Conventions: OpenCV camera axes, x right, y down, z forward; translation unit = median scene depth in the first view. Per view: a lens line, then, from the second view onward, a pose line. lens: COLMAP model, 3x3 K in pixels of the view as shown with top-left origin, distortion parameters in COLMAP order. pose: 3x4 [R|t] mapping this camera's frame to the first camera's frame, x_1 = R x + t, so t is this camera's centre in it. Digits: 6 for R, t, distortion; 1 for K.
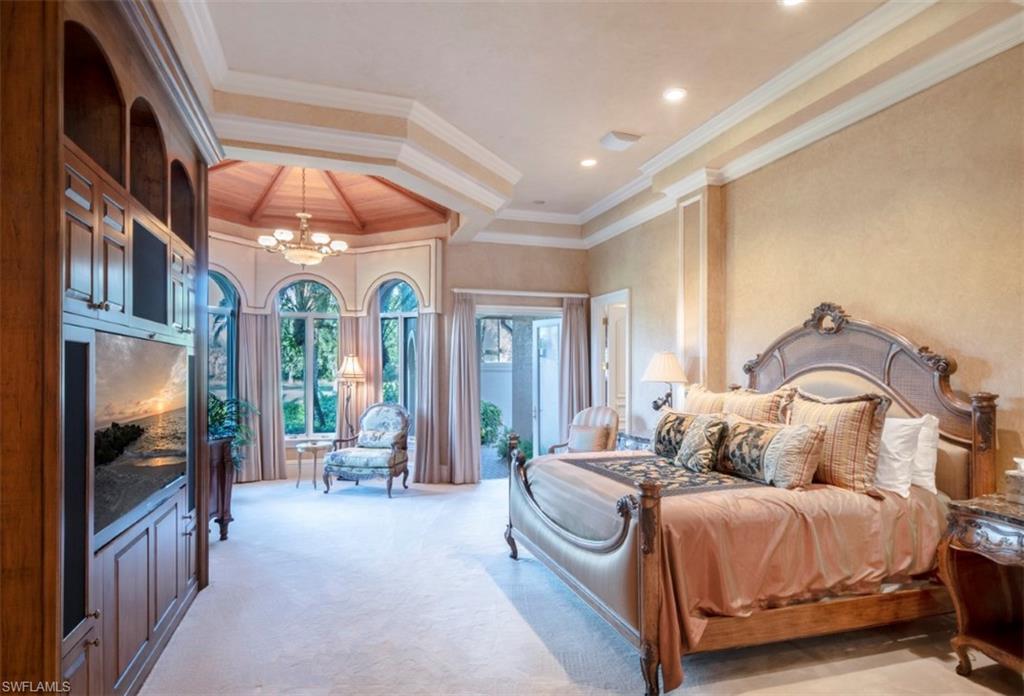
lens RADIAL K [[568.8, 0, 512.6], [0, 568.8, 366.4], [0, 0, 1]] dist [0.001142, 0.000073]
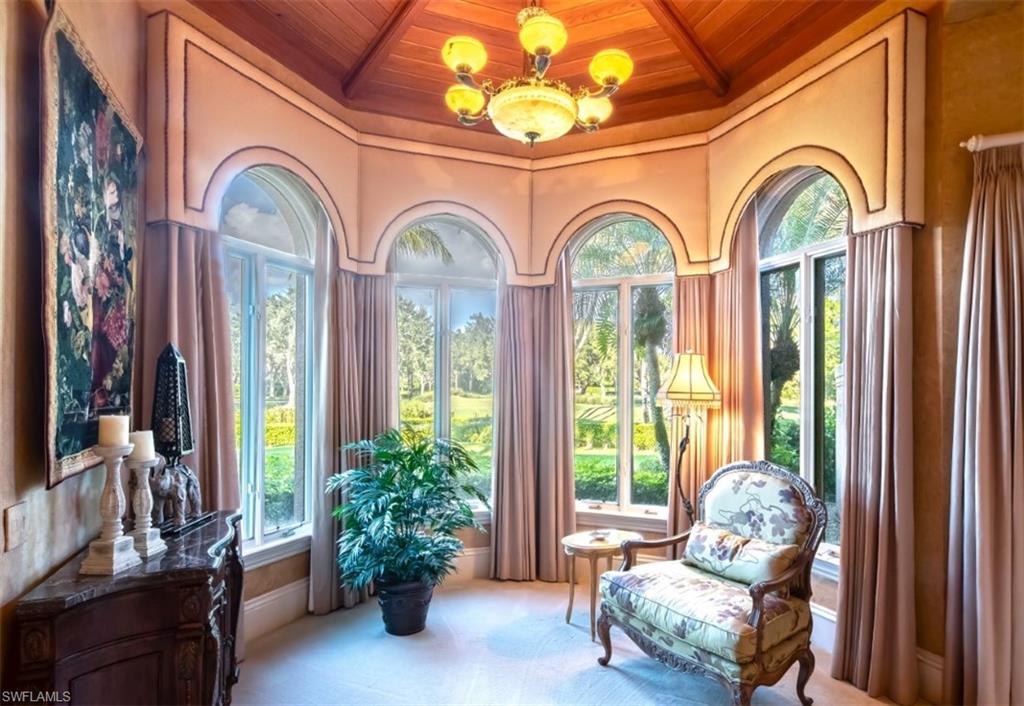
lens RADIAL K [[597.1, 0, 513.3], [0, 597.1, 385.0], [0, 0, 1]] dist [0.004914, 0.000358]
pose [[0.750979, 0.001133, -0.660326, -0.071043], [-0.003995, 0.999988, -0.002827, 0.010009], [0.660315, 0.004761, 0.750974, 0.558146]]
